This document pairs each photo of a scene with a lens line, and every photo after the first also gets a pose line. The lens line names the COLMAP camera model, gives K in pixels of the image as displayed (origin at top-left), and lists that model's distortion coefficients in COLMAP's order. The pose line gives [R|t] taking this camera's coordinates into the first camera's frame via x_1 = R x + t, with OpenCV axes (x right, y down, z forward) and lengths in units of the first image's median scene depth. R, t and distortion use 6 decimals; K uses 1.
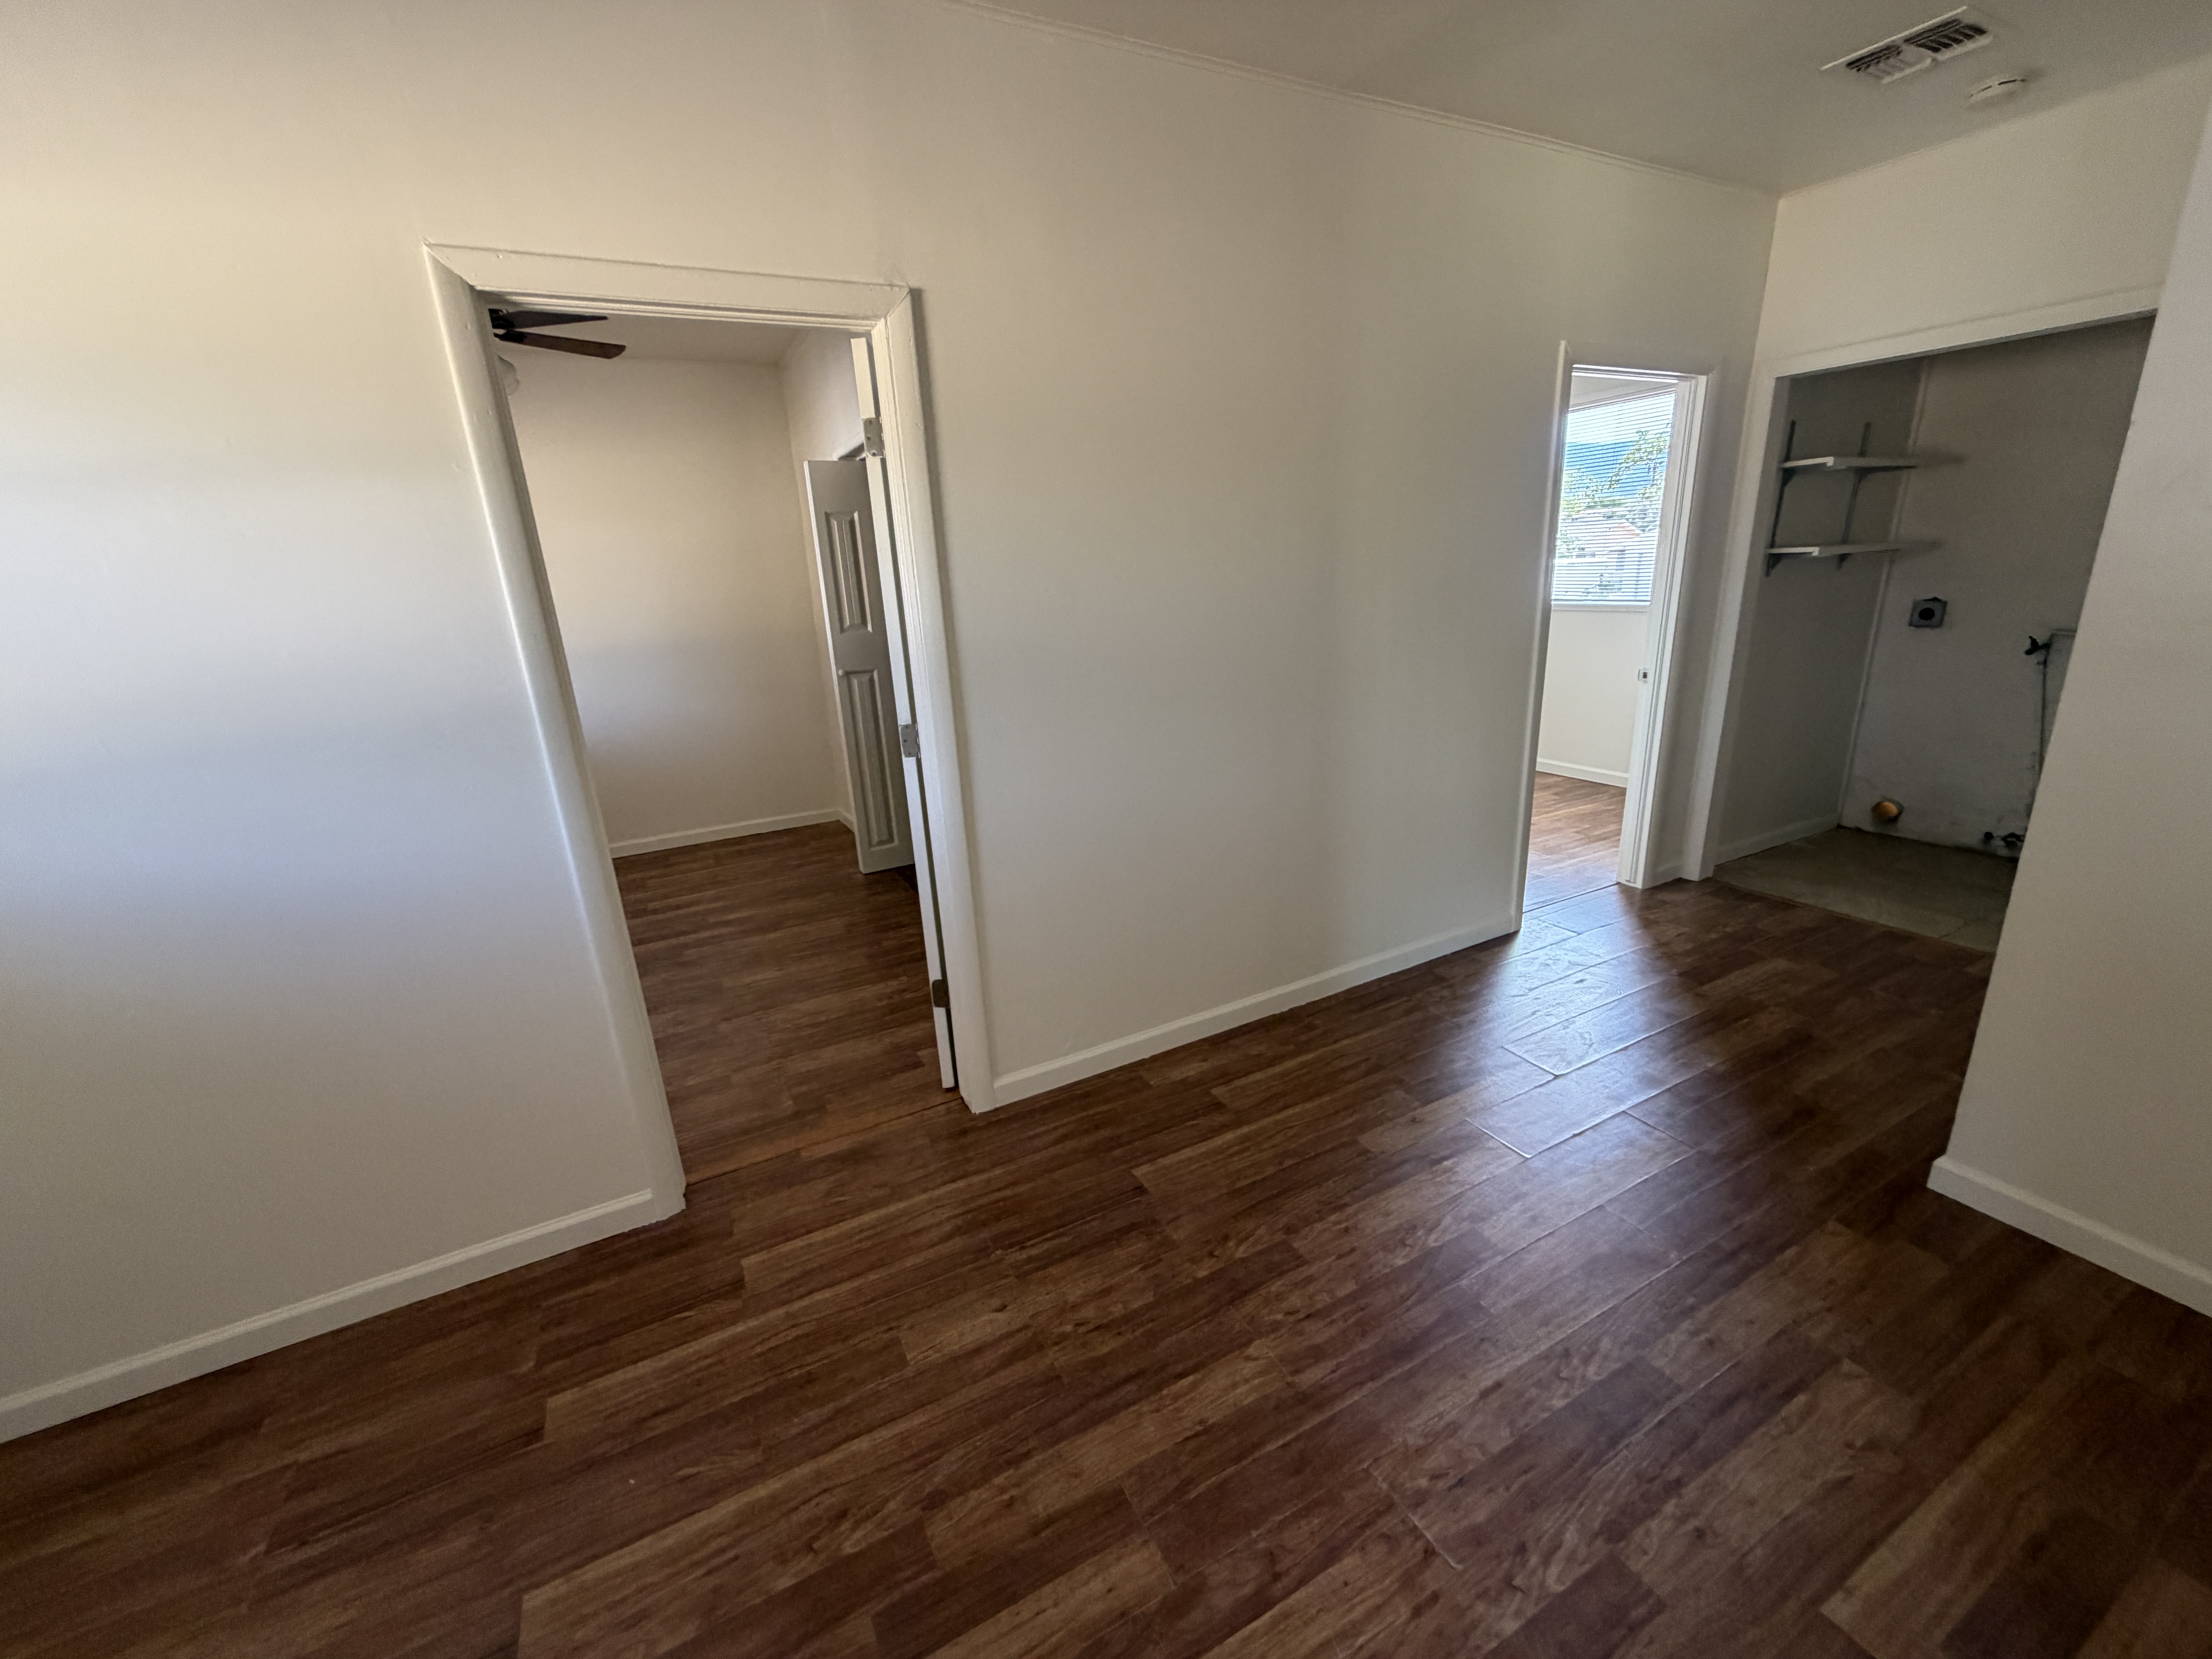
lens RADIAL K [[890.1, 0, 1097.4], [0, 890.1, 828.8], [0, 0, 1]] dist [0.000315, 0.000342]
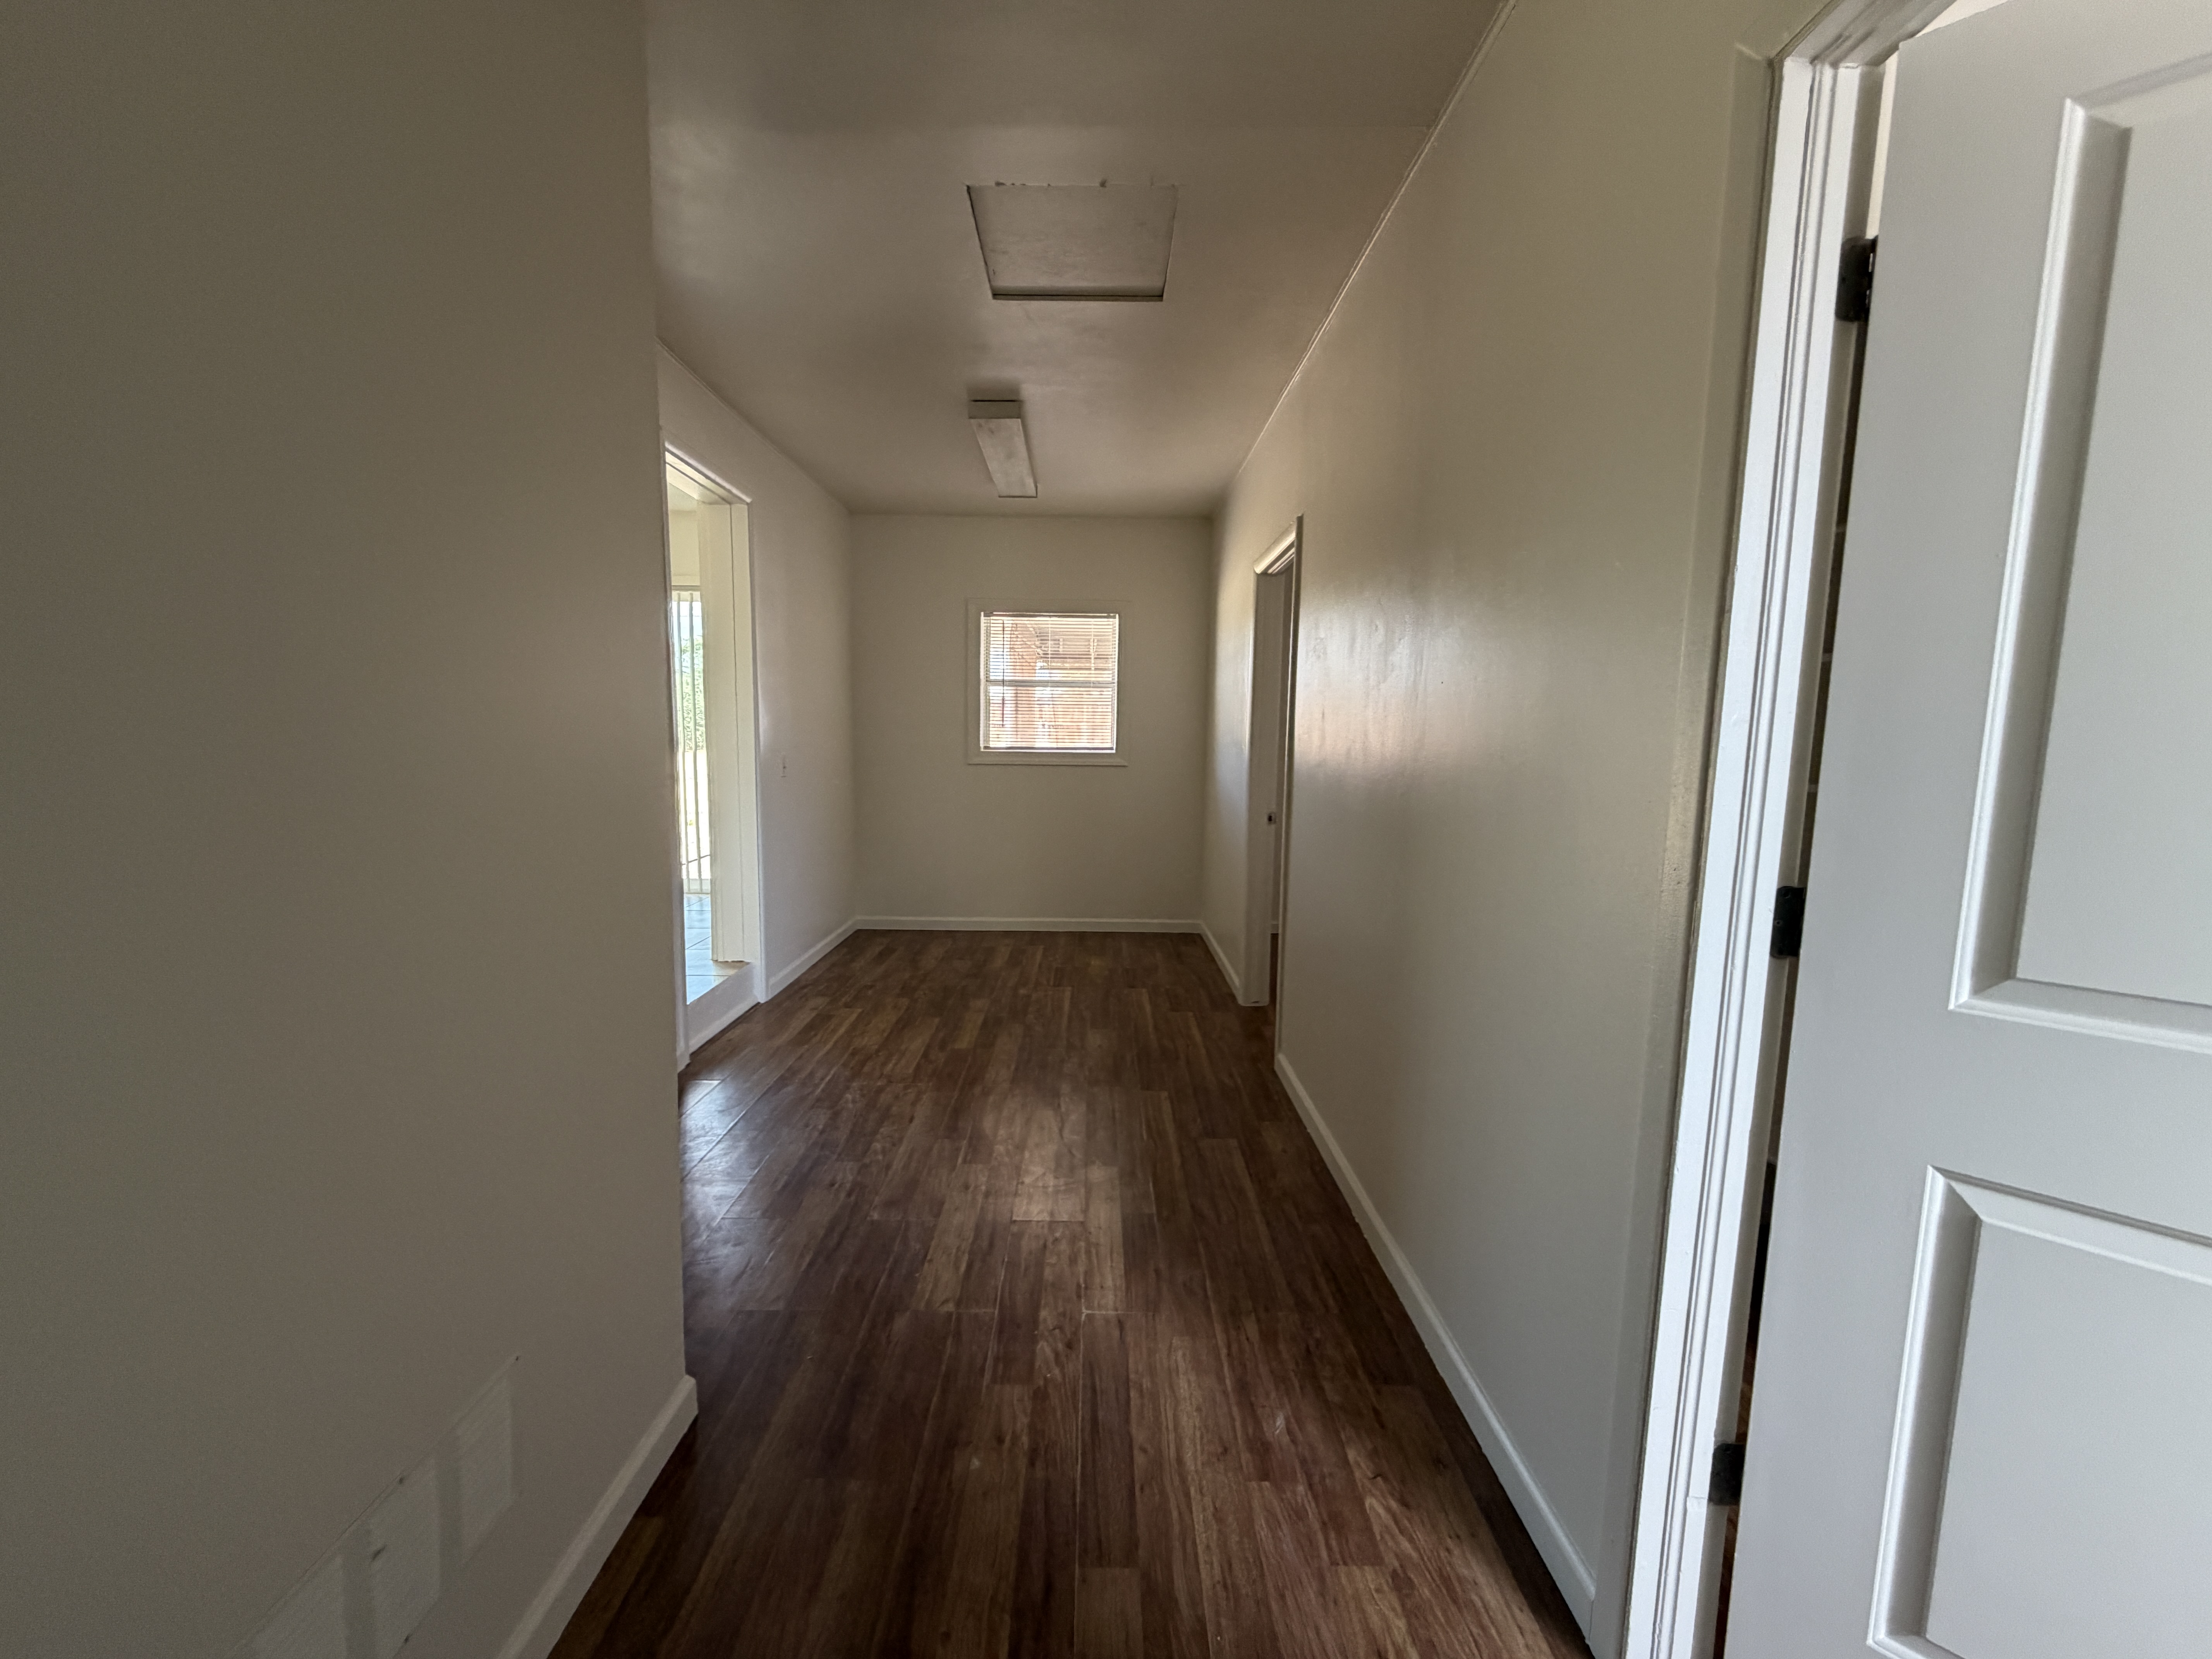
lens RADIAL K [[878.2, 0, 1097.4], [0, 878.2, 825.8], [0, 0, 1]] dist [-0.002854, 0.000311]
pose [[-0.462167, 0.136316, -0.876253, 1.566558], [-0.245290, 0.929912, 0.274038, -0.458372], [0.852194, 0.341588, -0.396338, 1.629516]]
